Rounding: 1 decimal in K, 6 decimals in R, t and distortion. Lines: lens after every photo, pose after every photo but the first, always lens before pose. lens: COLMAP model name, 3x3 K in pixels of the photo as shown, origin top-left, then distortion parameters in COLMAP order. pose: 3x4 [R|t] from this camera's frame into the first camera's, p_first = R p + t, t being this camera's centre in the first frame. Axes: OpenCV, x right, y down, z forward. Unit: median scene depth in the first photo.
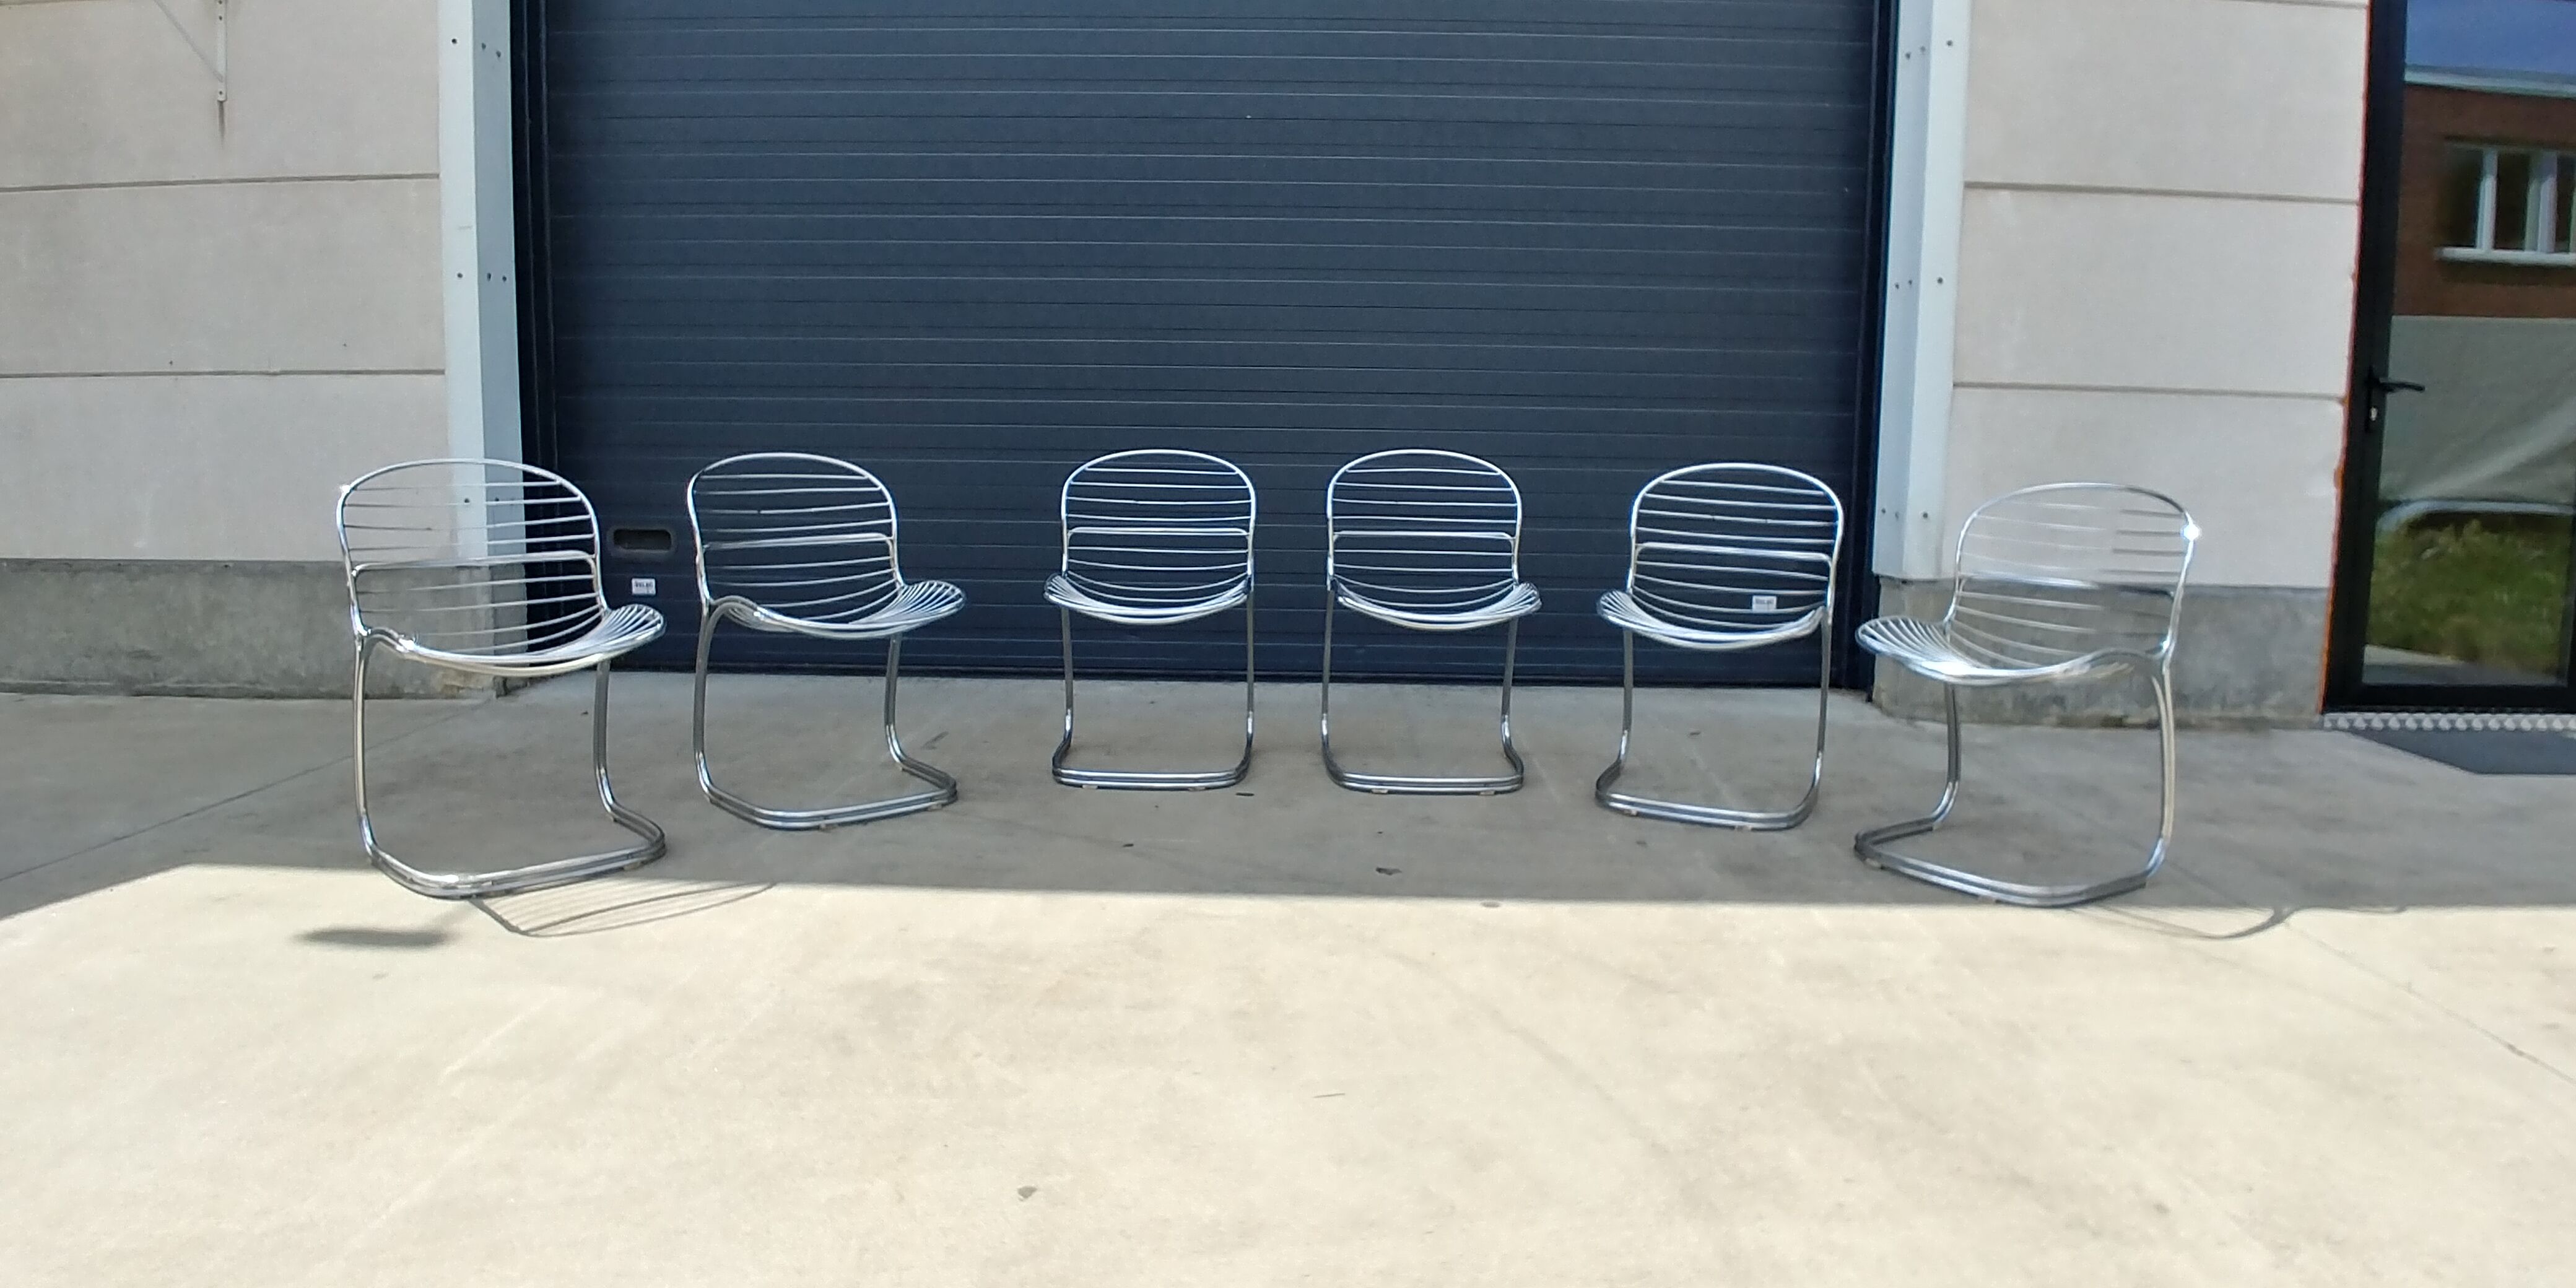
lens RADIAL K [[1560.1, 0, 1294.7], [0, 1560.1, 637.7], [0, 0, 1]] dist [-0.065164, -0.001474]
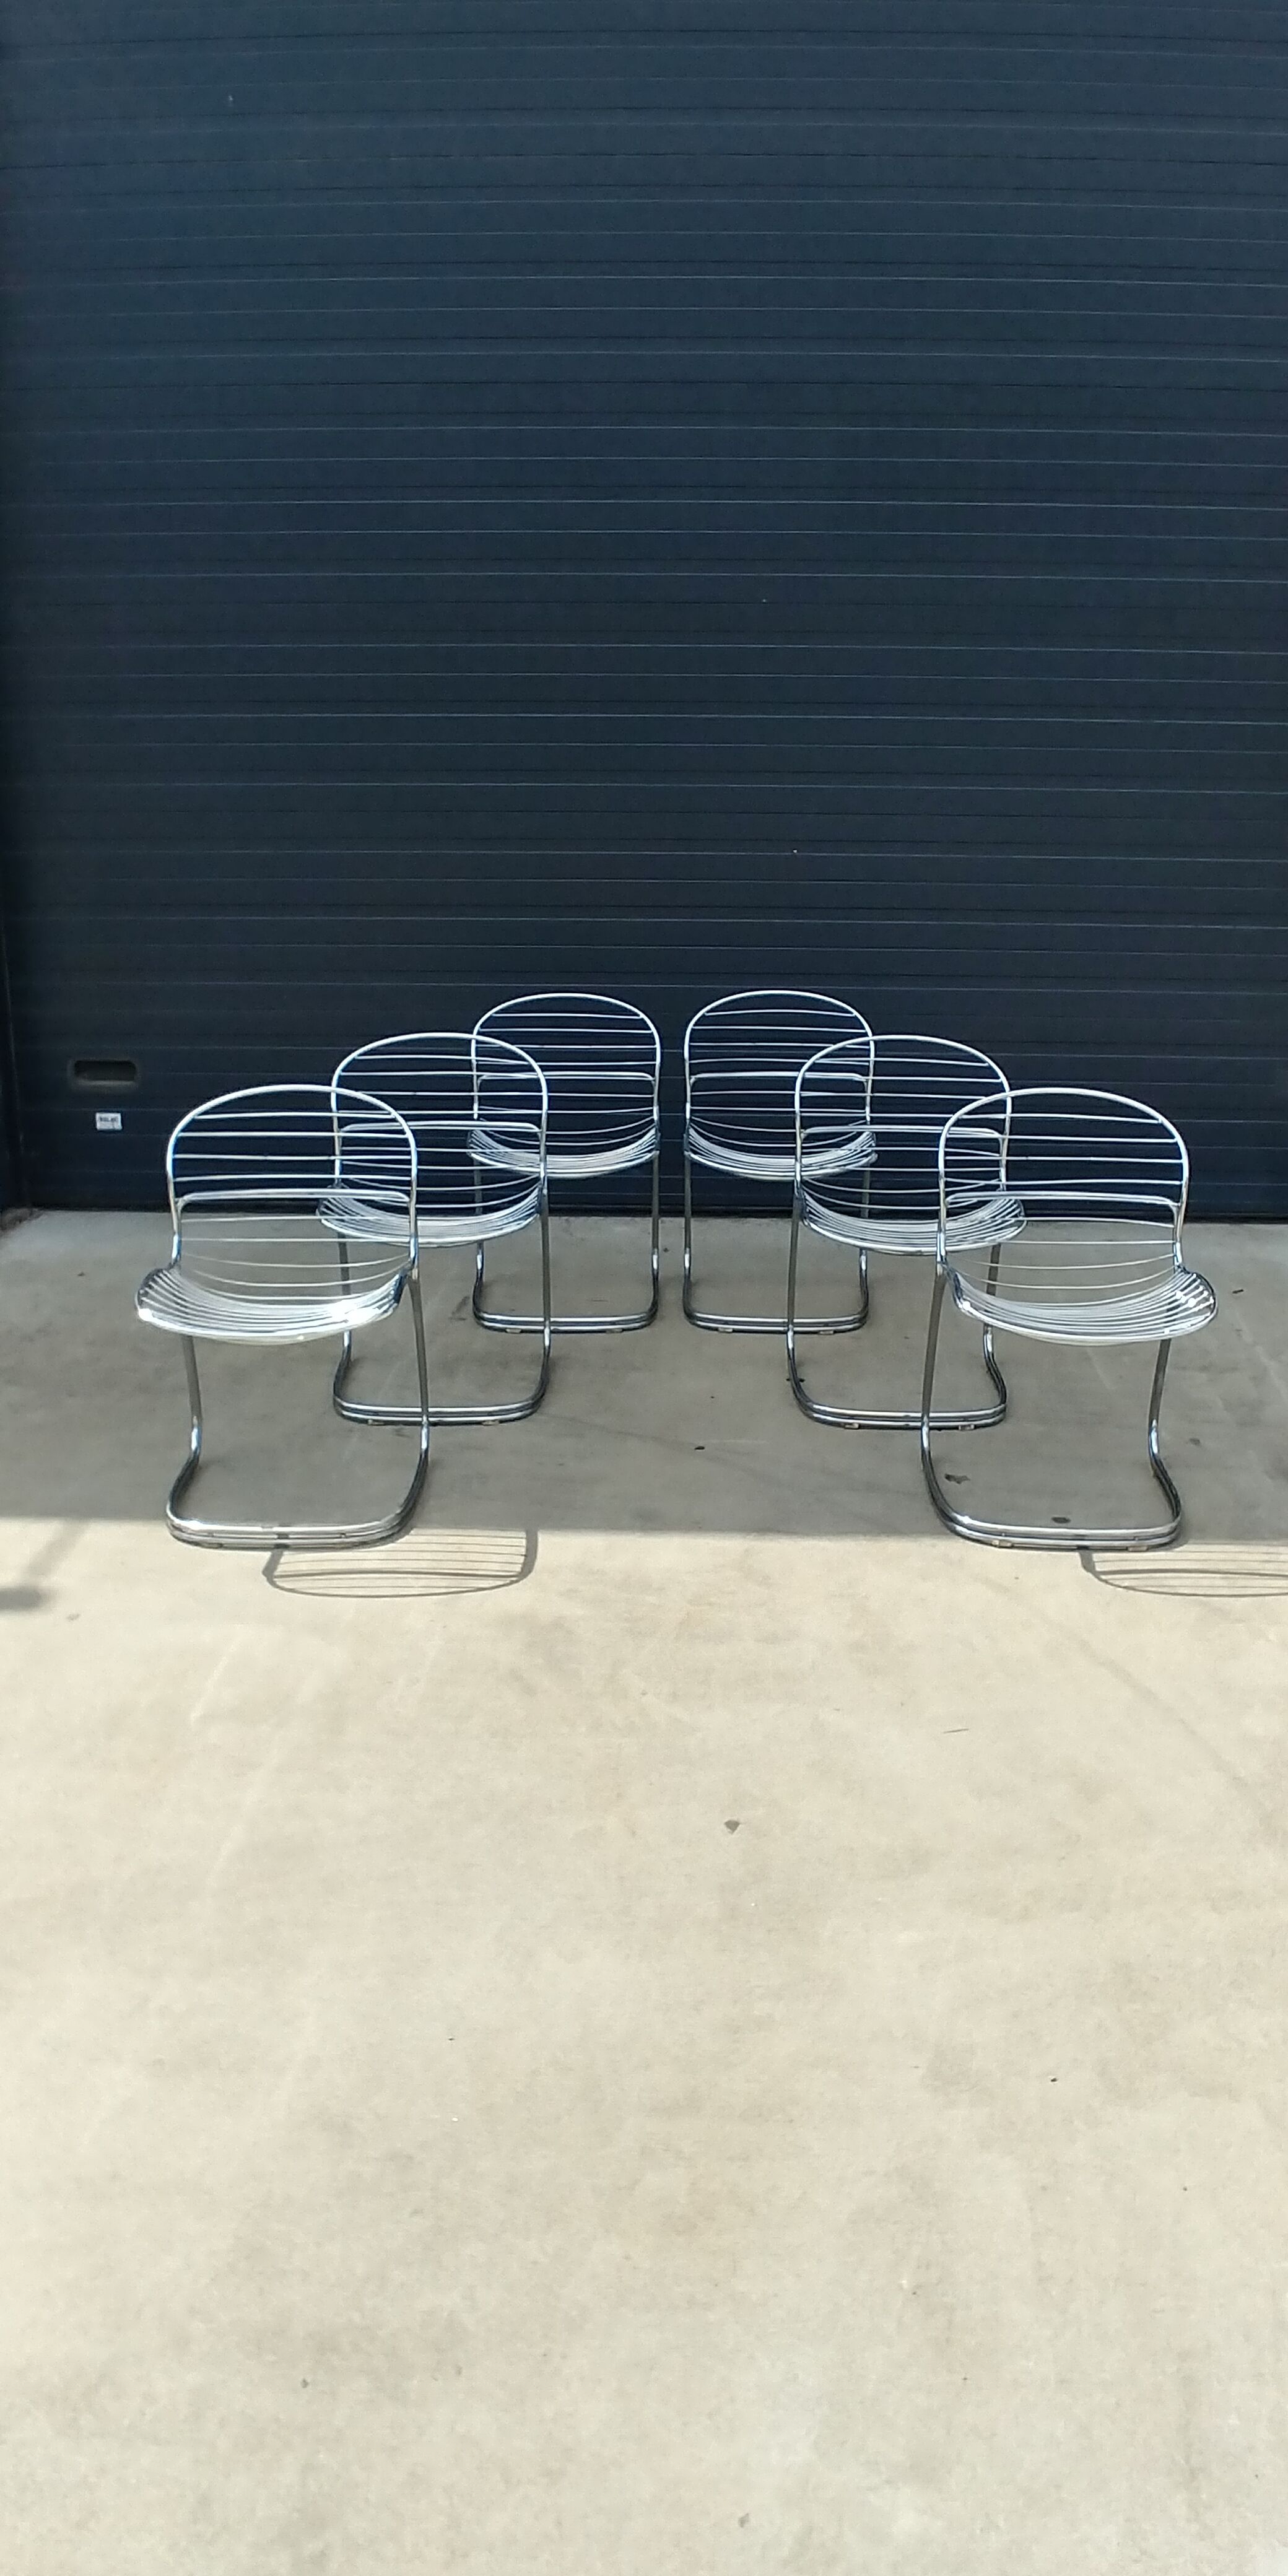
lens RADIAL K [[1960.3, 0, 644.0], [0, 1960.3, 1288.0], [0, 0, 1]] dist [-0.060065, -0.001513]
pose [[0.999861, -0.004430, -0.016044, -0.115943], [0.006850, 0.988039, 0.154051, -0.163452], [0.015170, -0.154140, 0.987933, -0.254255]]
